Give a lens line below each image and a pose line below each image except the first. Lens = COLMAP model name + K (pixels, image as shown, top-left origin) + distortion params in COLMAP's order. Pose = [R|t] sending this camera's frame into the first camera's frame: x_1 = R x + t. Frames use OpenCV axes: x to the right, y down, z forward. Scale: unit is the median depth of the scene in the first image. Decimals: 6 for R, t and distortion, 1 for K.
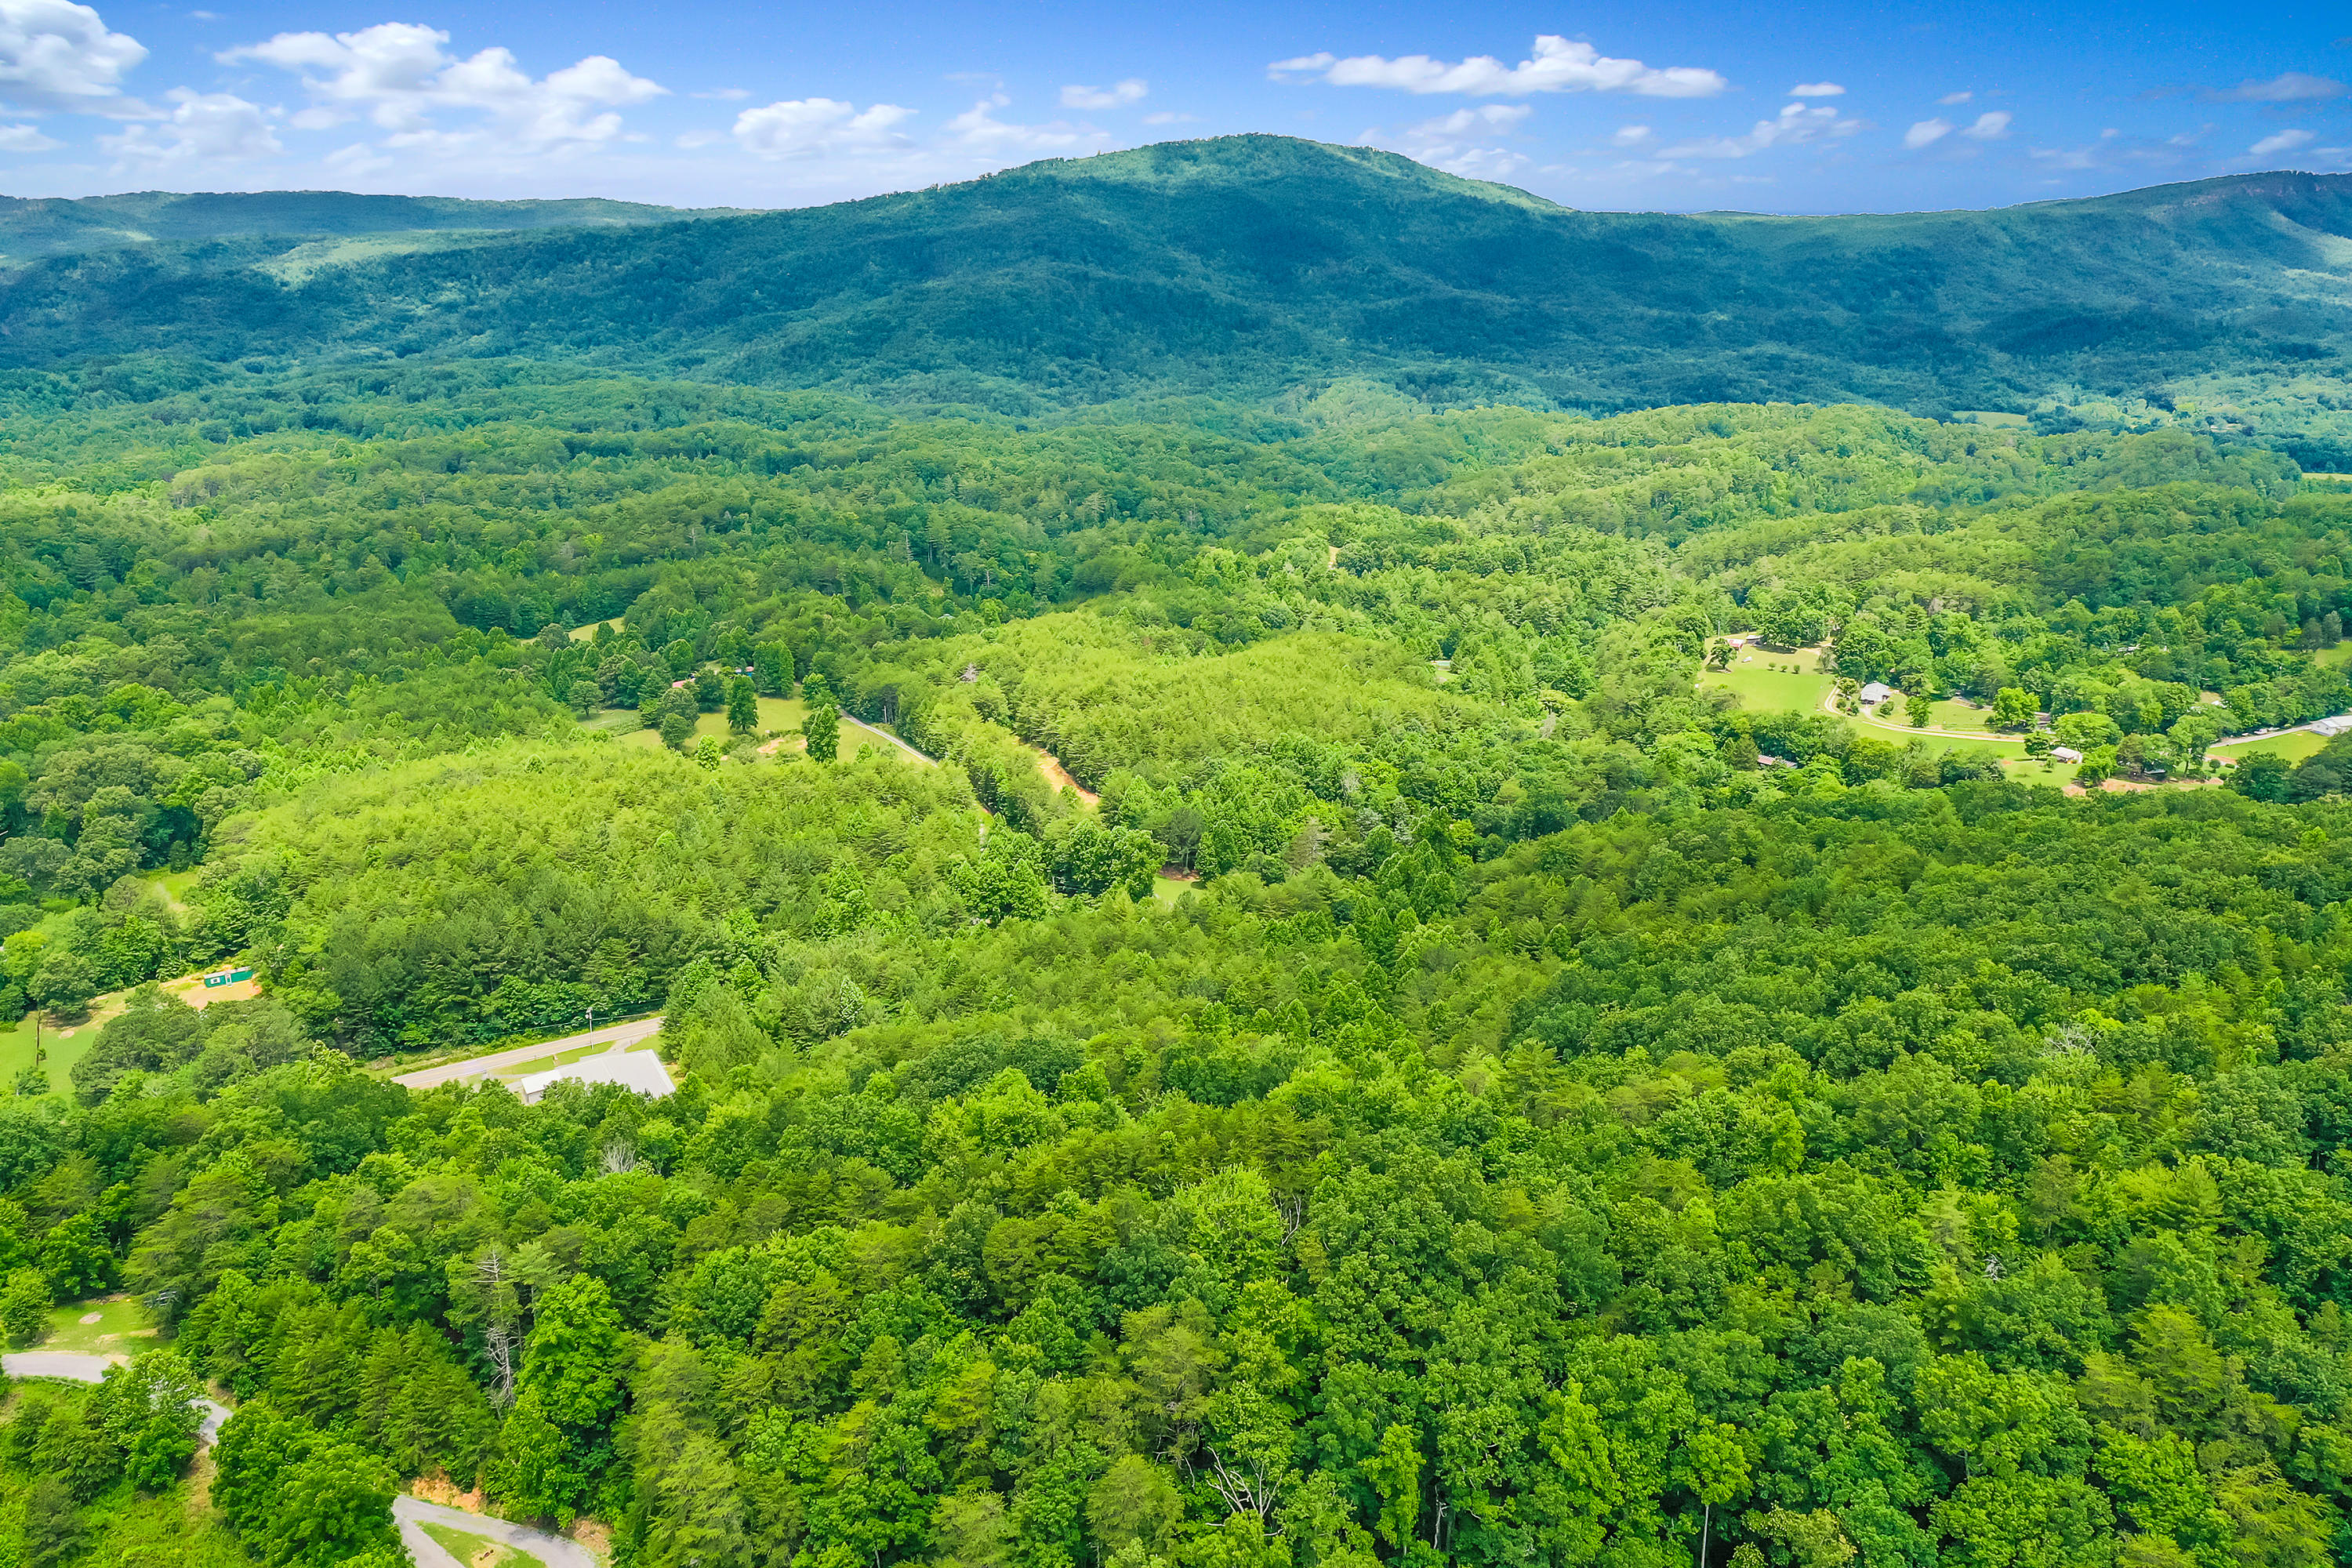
lens RADIAL K [[1839.5, 0, 1170.3], [0, 1839.5, 775.8], [0, 0, 1]] dist [0.006154, 0.002454]
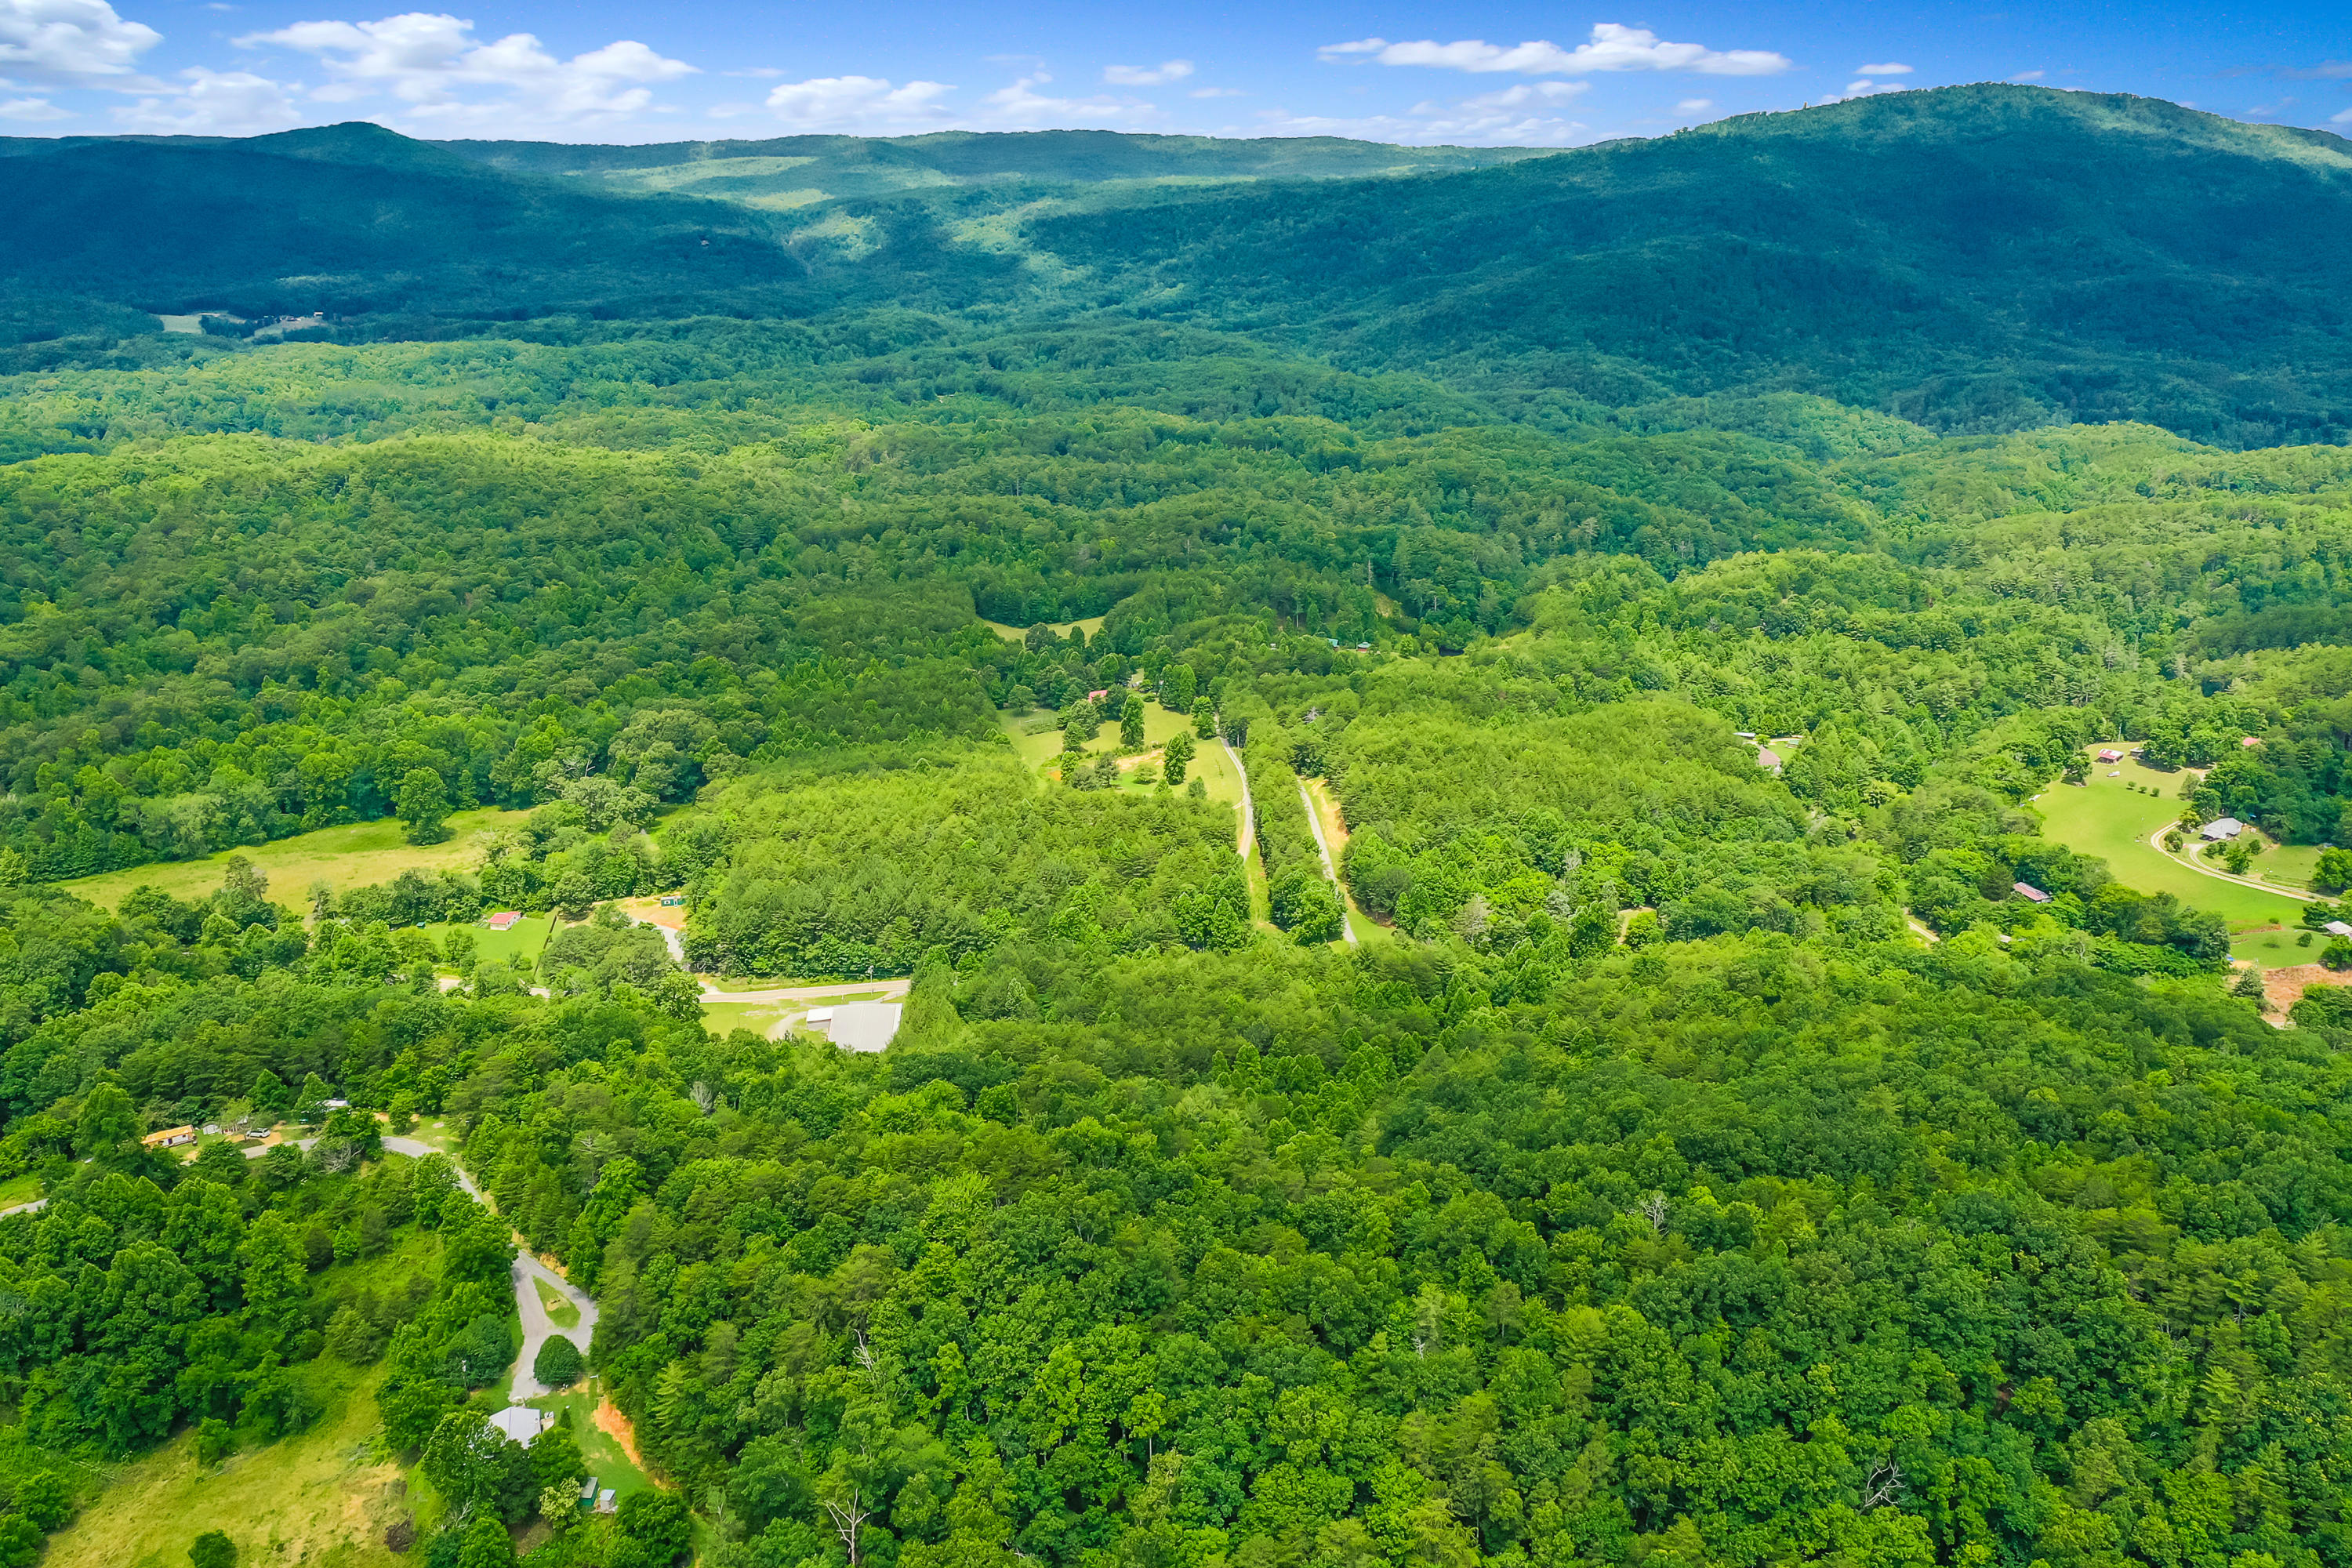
lens RADIAL K [[1839.5, 0, 1169.7], [0, 1839.5, 791.8], [0, 0, 1]] dist [0.006154, 0.002454]
pose [[0.925310, 0.127997, -0.356956, 0.176185], [-0.110063, 0.991442, 0.070203, -0.059955], [0.362887, -0.025672, 0.931479, -0.100717]]
